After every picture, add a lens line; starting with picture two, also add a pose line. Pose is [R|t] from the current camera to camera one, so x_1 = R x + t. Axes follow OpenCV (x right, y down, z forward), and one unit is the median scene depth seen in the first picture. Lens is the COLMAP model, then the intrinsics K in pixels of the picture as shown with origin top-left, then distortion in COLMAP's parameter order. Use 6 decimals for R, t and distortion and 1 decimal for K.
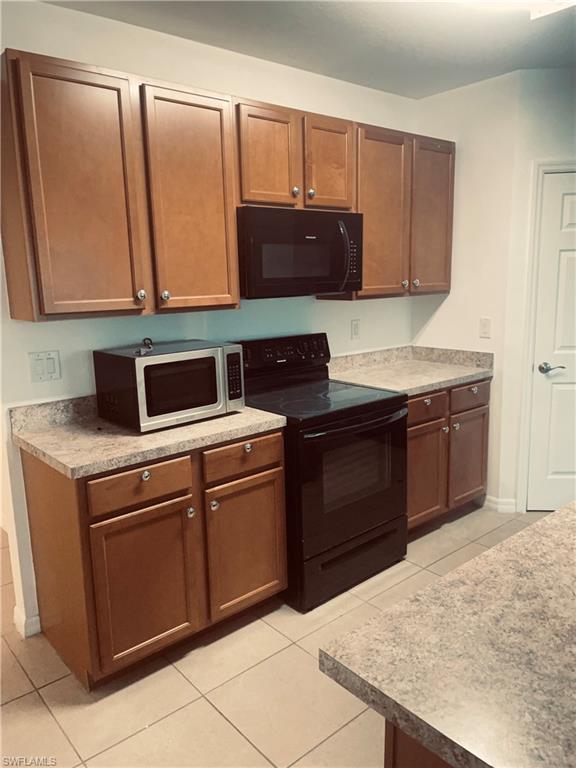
lens RADIAL K [[580.9, 0, 288.5], [0, 580.9, 381.6], [0, 0, 1]] dist [0.074913, -0.093100]
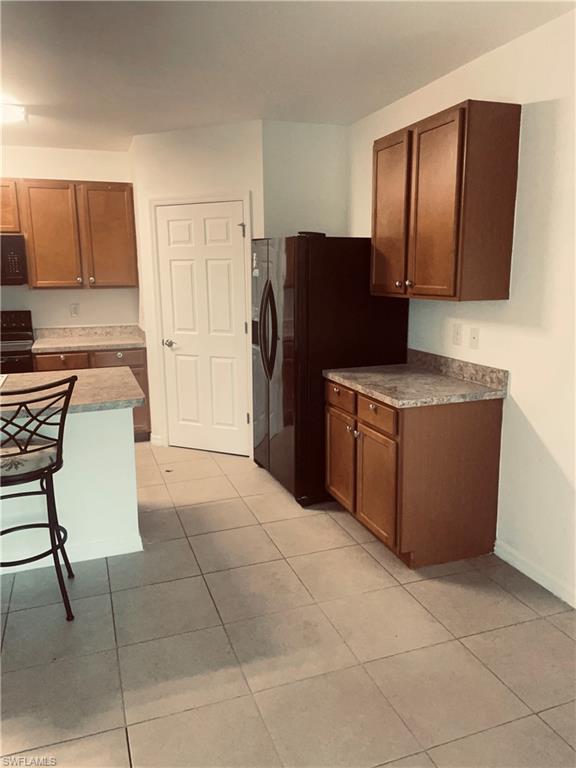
lens RADIAL K [[580.9, 0, 292.2], [0, 580.9, 378.2], [0, 0, 1]] dist [0.074913, -0.093100]
pose [[0.936695, 0.077954, -0.341358, 1.260890], [-0.075665, 0.996932, 0.020037, 0.010857], [0.341873, 0.007061, 0.939720, -0.227720]]
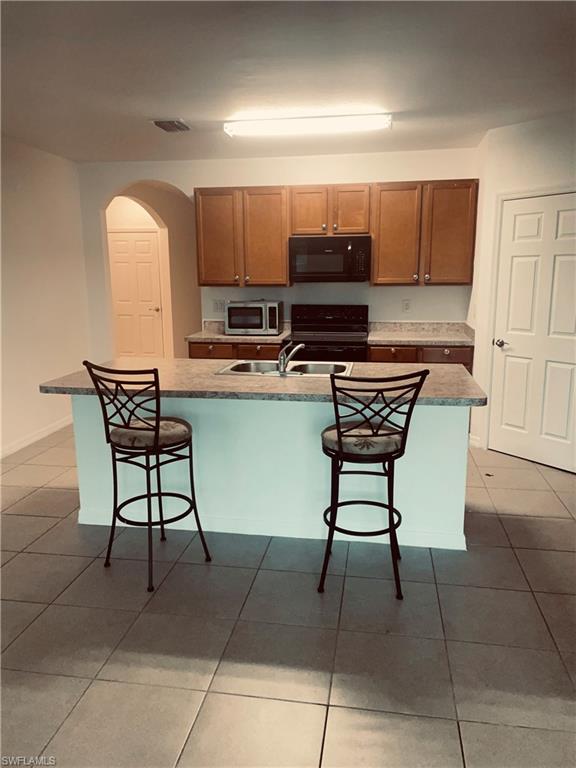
lens RADIAL K [[580.9, 0, 285.4], [0, 580.9, 380.9], [0, 0, 1]] dist [0.074913, -0.093100]
pose [[0.638985, 0.164171, -0.751496, 1.210373], [-0.149489, 0.984836, 0.088039, 0.018334], [0.754554, 0.056085, 0.653837, -0.268380]]
